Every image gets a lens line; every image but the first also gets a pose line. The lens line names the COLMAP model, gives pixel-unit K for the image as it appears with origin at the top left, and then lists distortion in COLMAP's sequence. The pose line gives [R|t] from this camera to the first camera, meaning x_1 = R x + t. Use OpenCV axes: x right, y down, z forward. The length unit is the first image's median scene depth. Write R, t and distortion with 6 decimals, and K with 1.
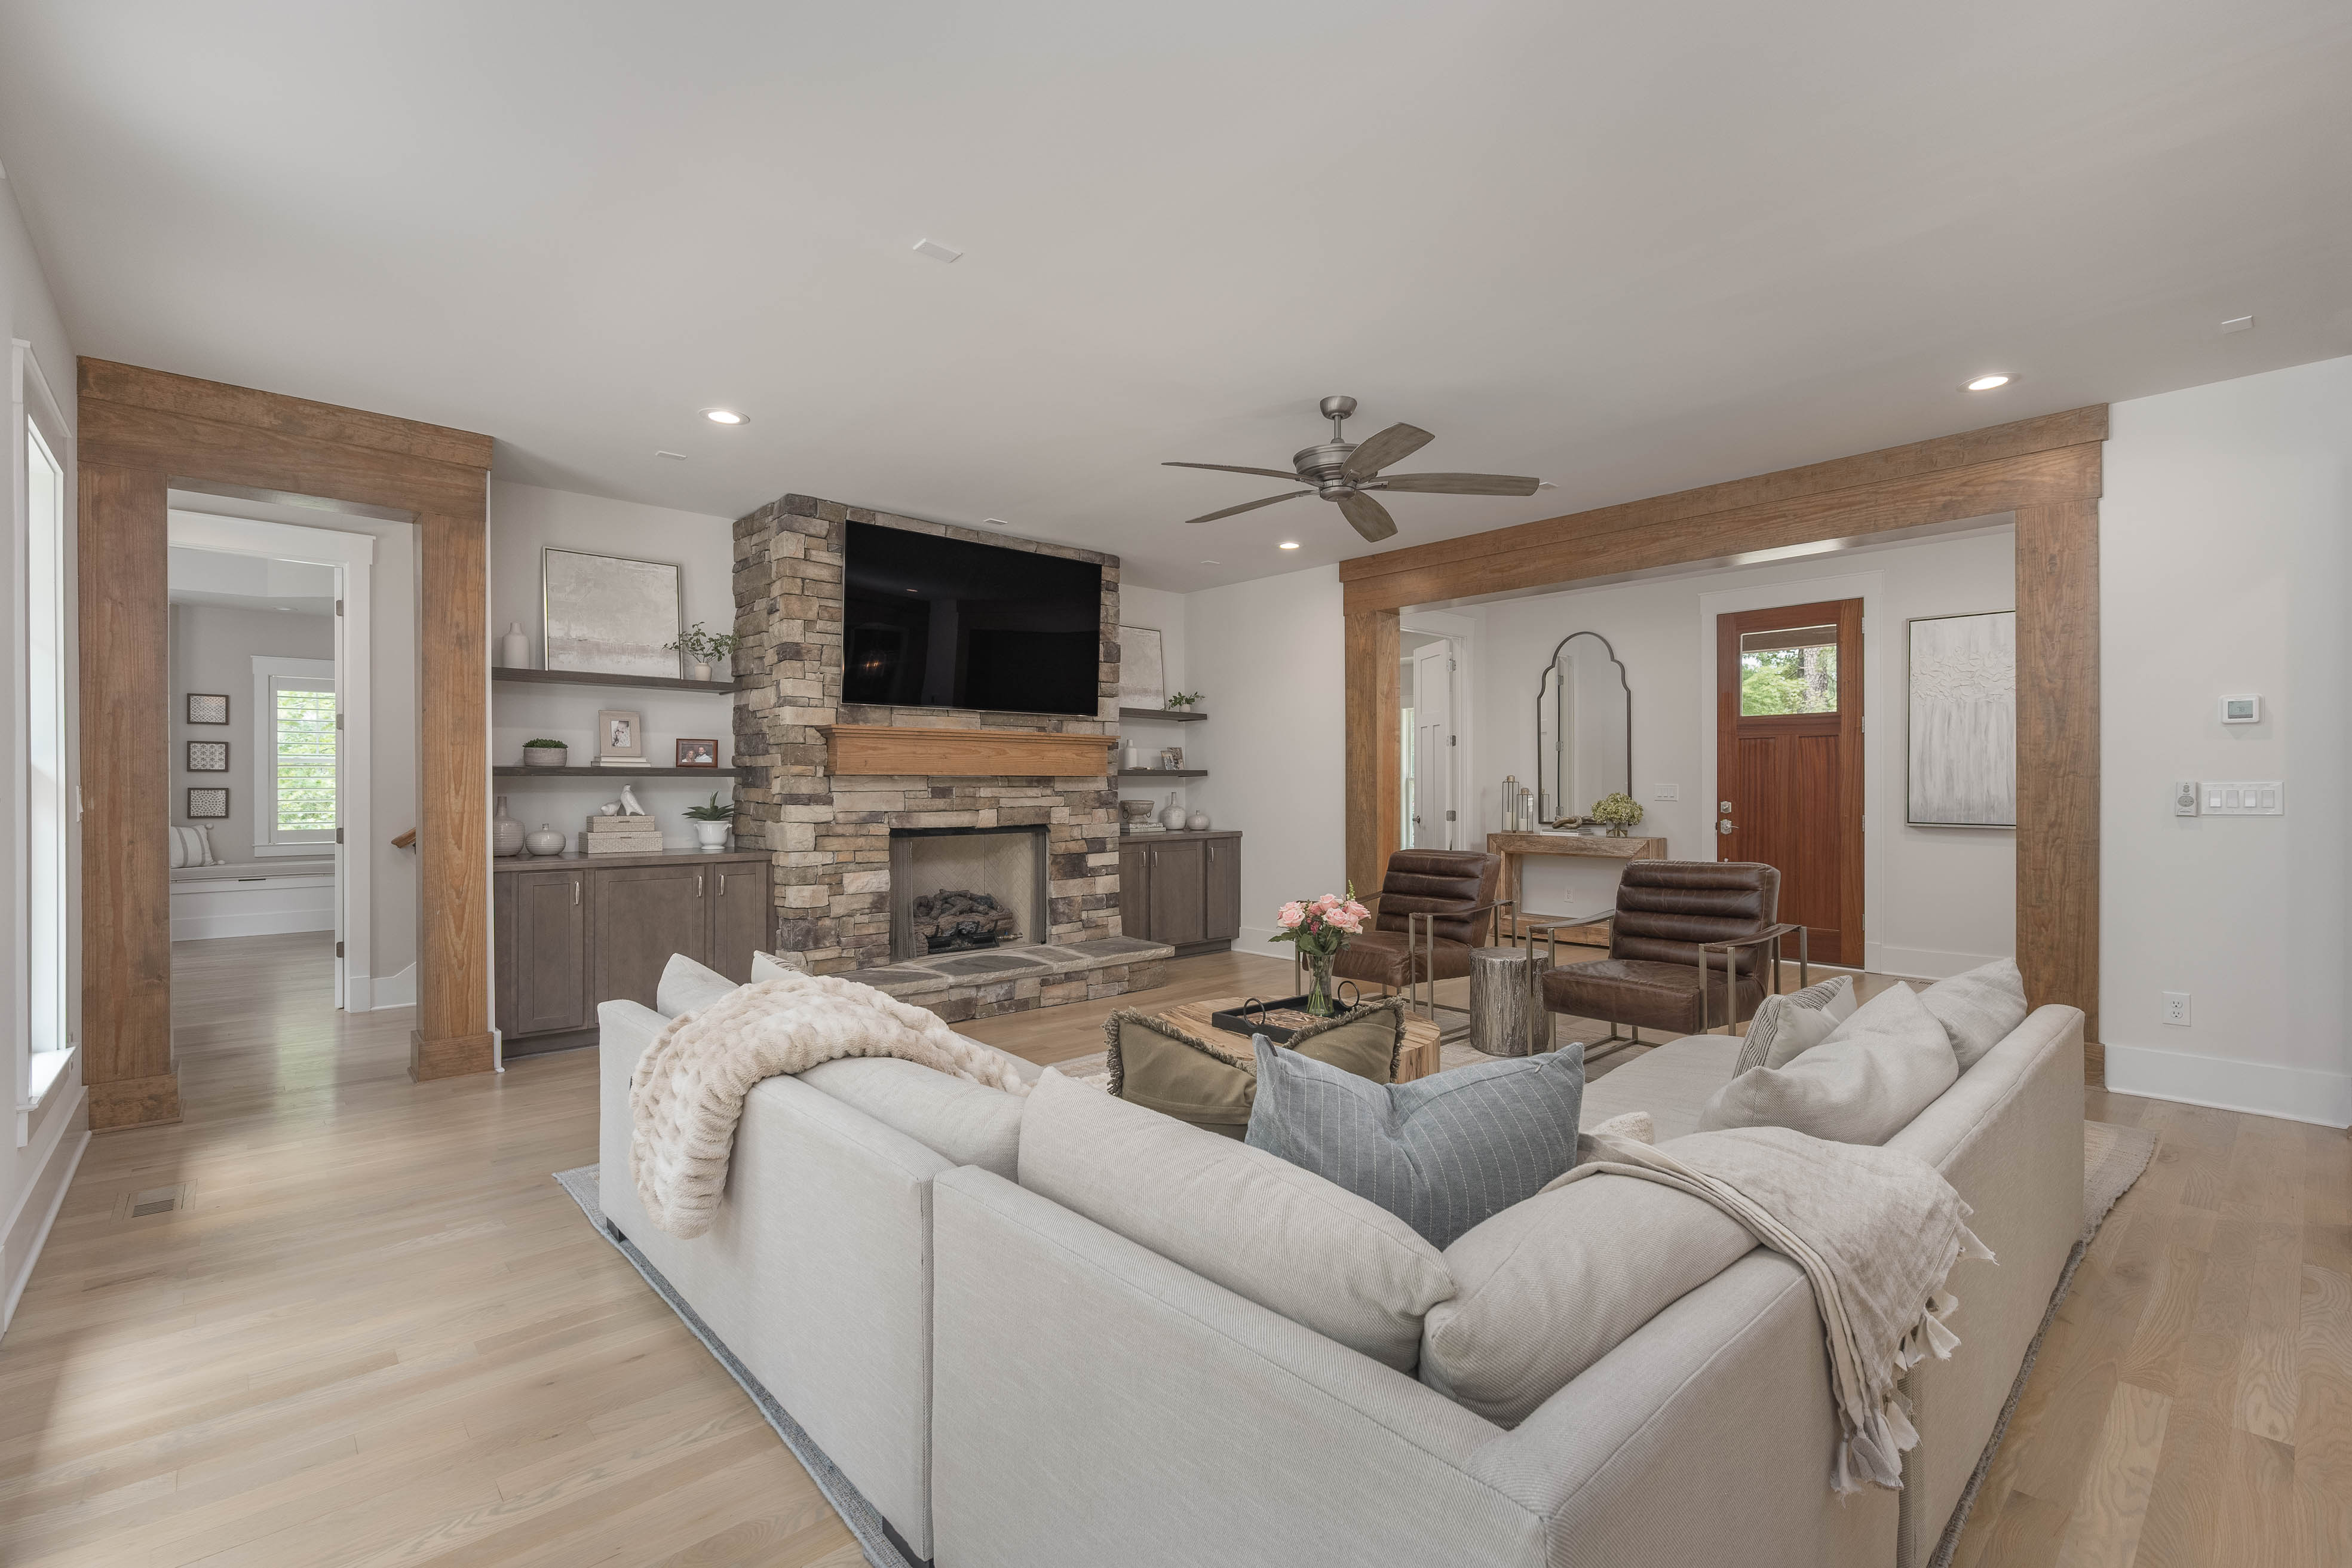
lens RADIAL K [[1039.4, 0, 1194.0], [0, 1039.4, 787.1], [0, 0, 1]] dist [-0.013077, 0.004512]
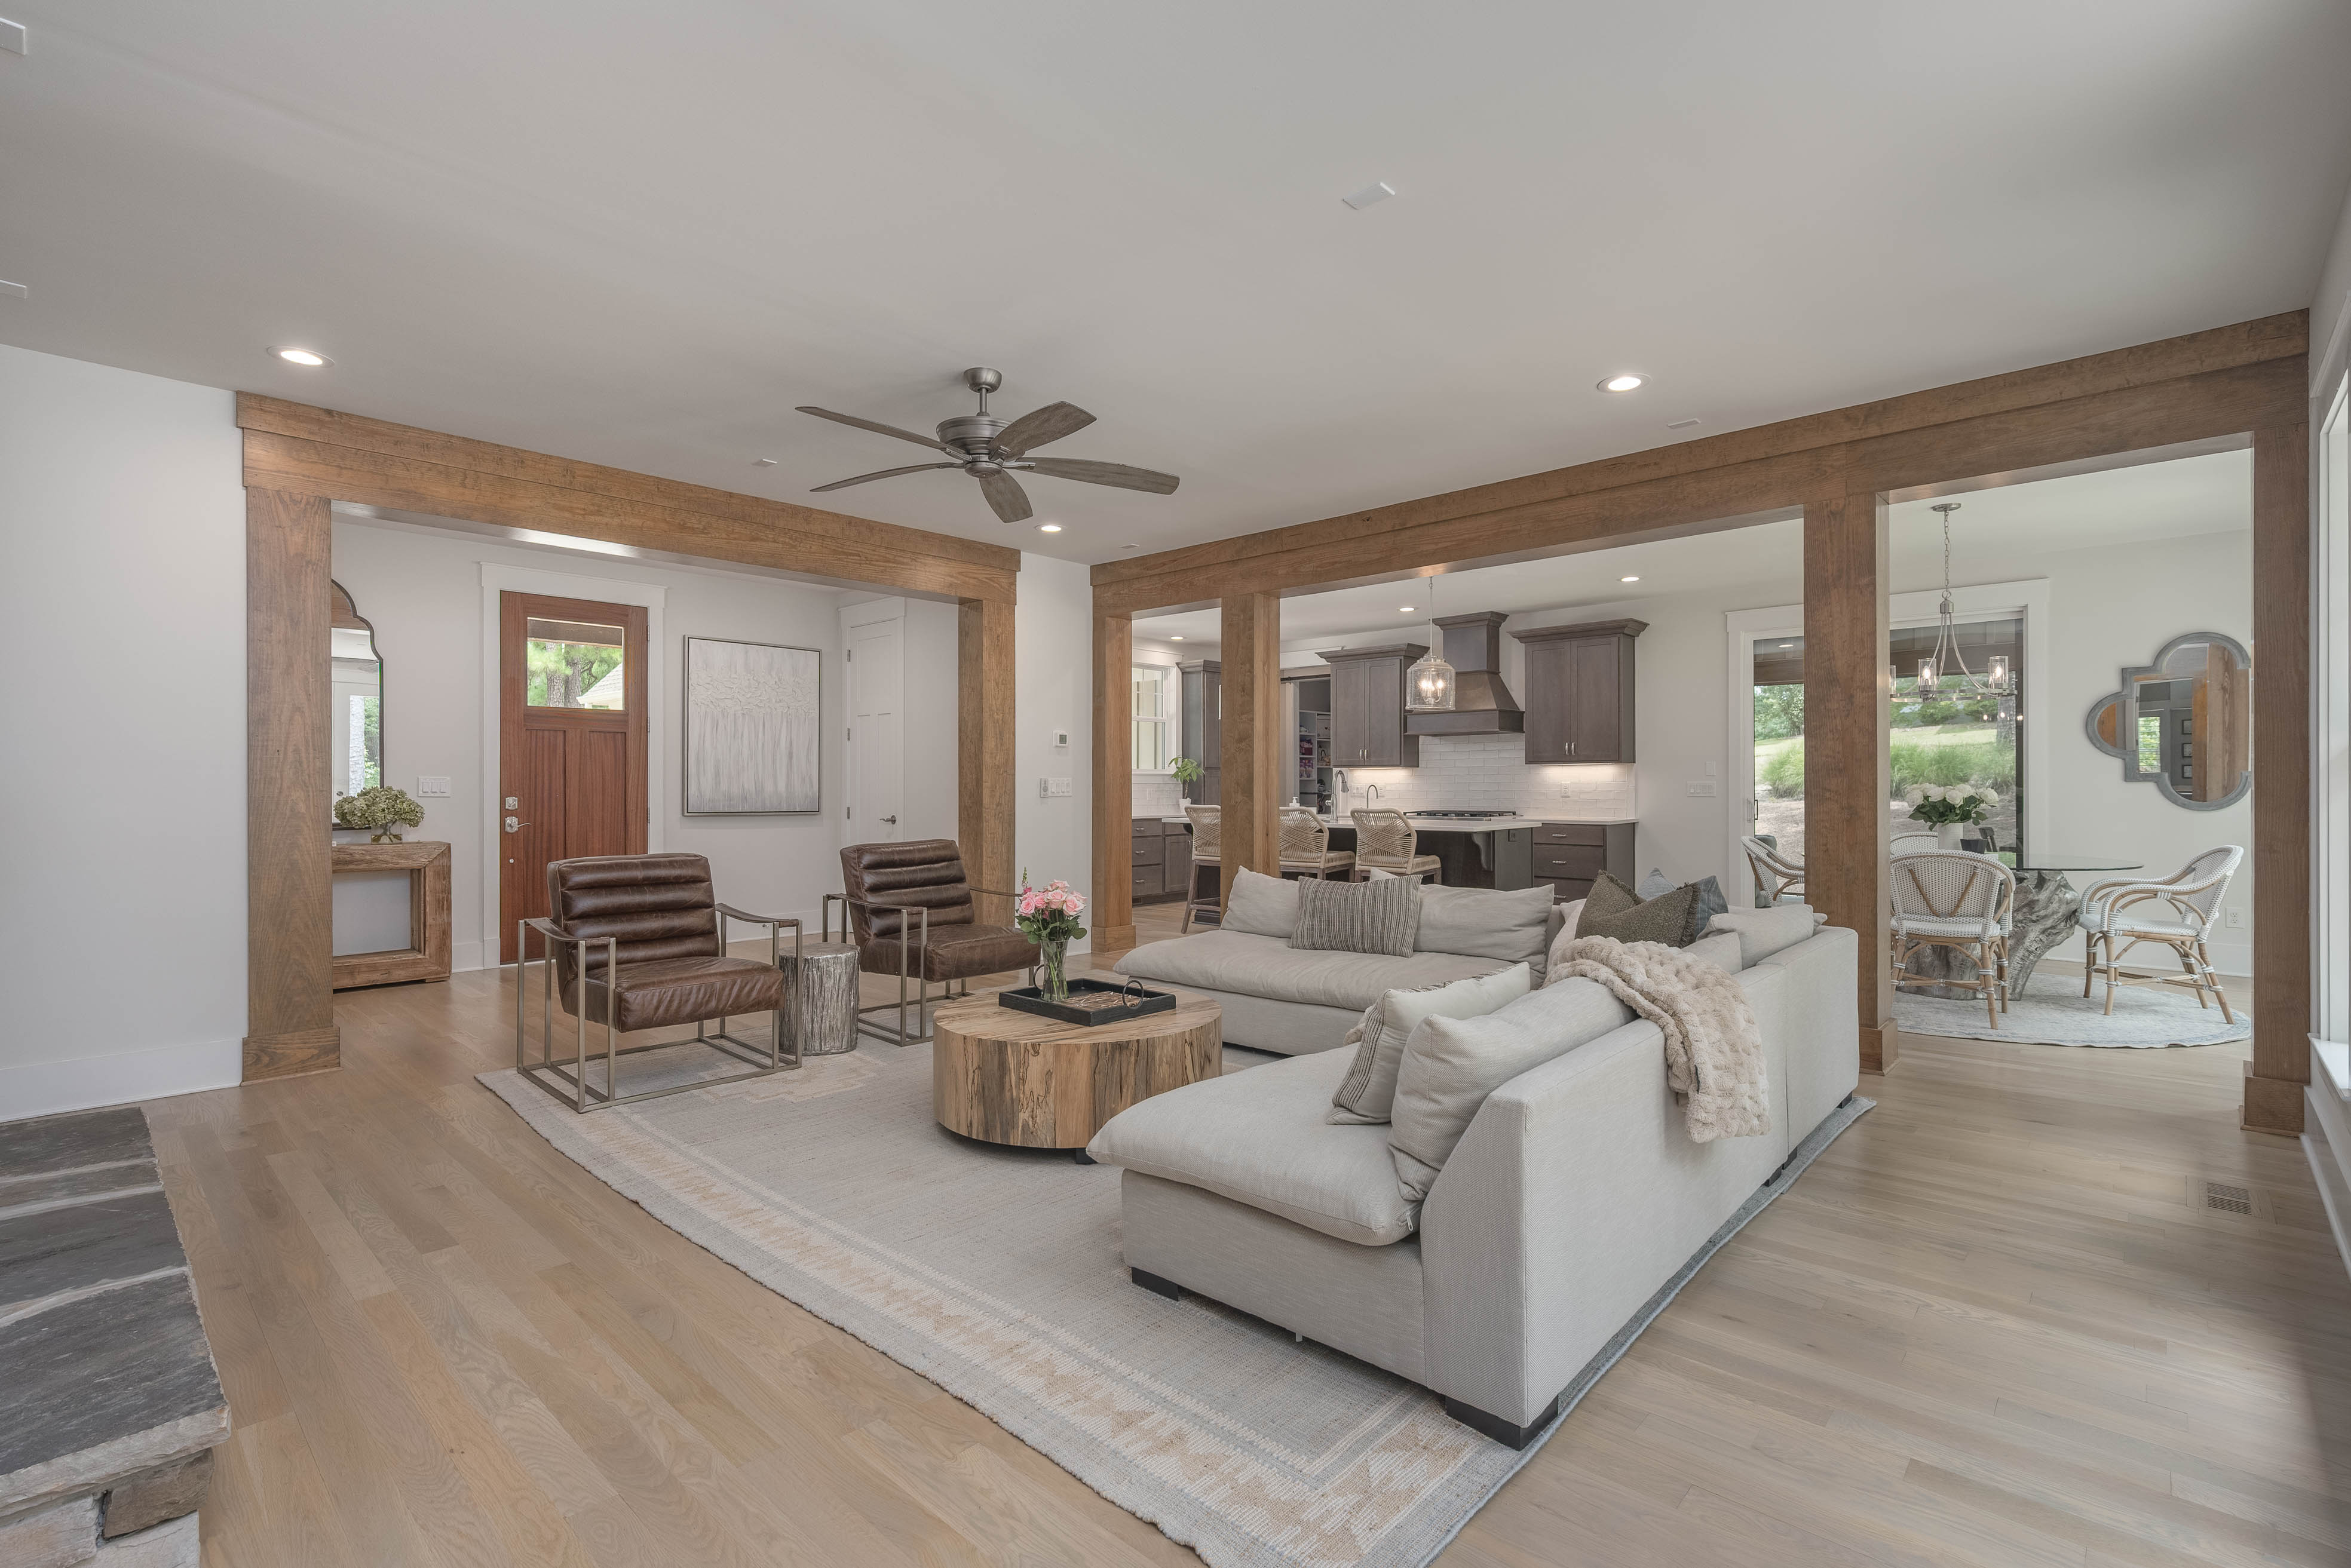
lens RADIAL K [[1038.9, 0, 1193.5], [0, 1038.9, 787.1], [0, 0, 1]] dist [-0.013077, 0.004512]
pose [[-0.066836, 0.000352, 0.997764, -0.513268], [0.002034, 0.999998, -0.000216, 0.007239], [-0.997762, 0.002015, -0.066837, 0.537317]]
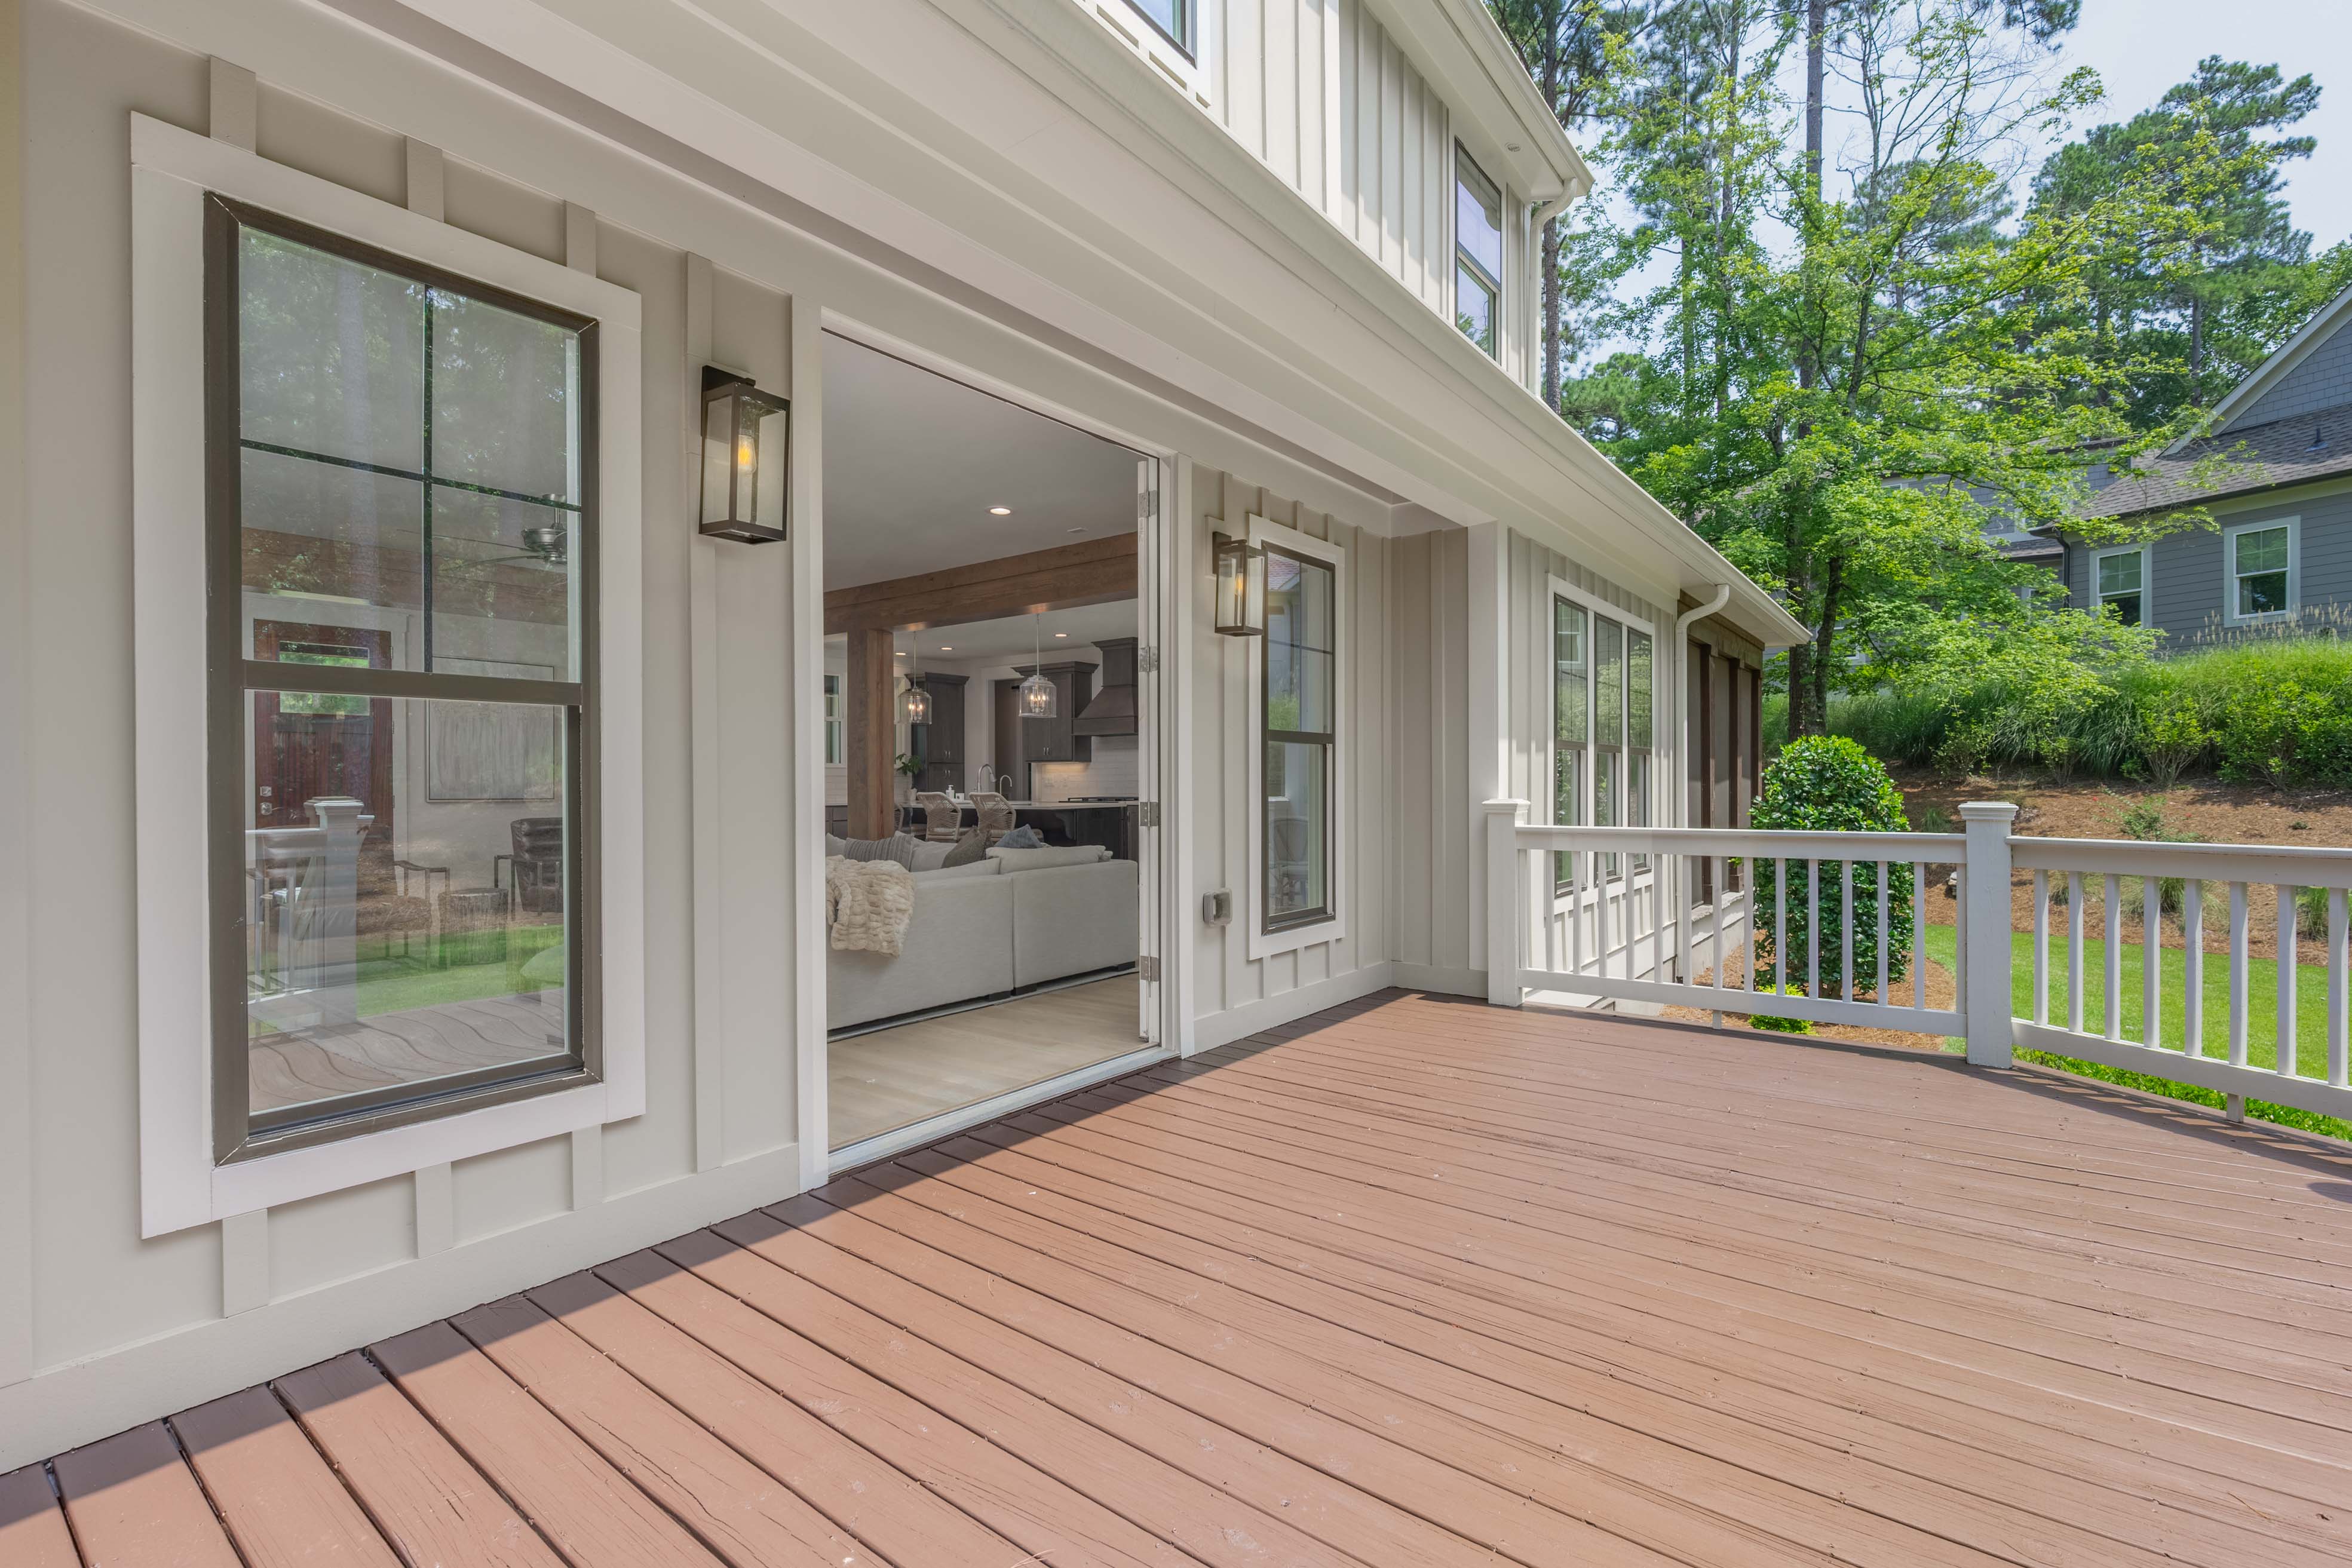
lens RADIAL K [[1039.4, 0, 1194.0], [0, 1039.4, 787.1], [0, 0, 1]] dist [-0.013077, 0.004512]
pose [[-0.163652, -0.001461, 0.986517, -0.893287], [0.005415, 0.999983, 0.002379, 0.019850], [-0.986503, 0.005731, -0.163641, 0.215360]]
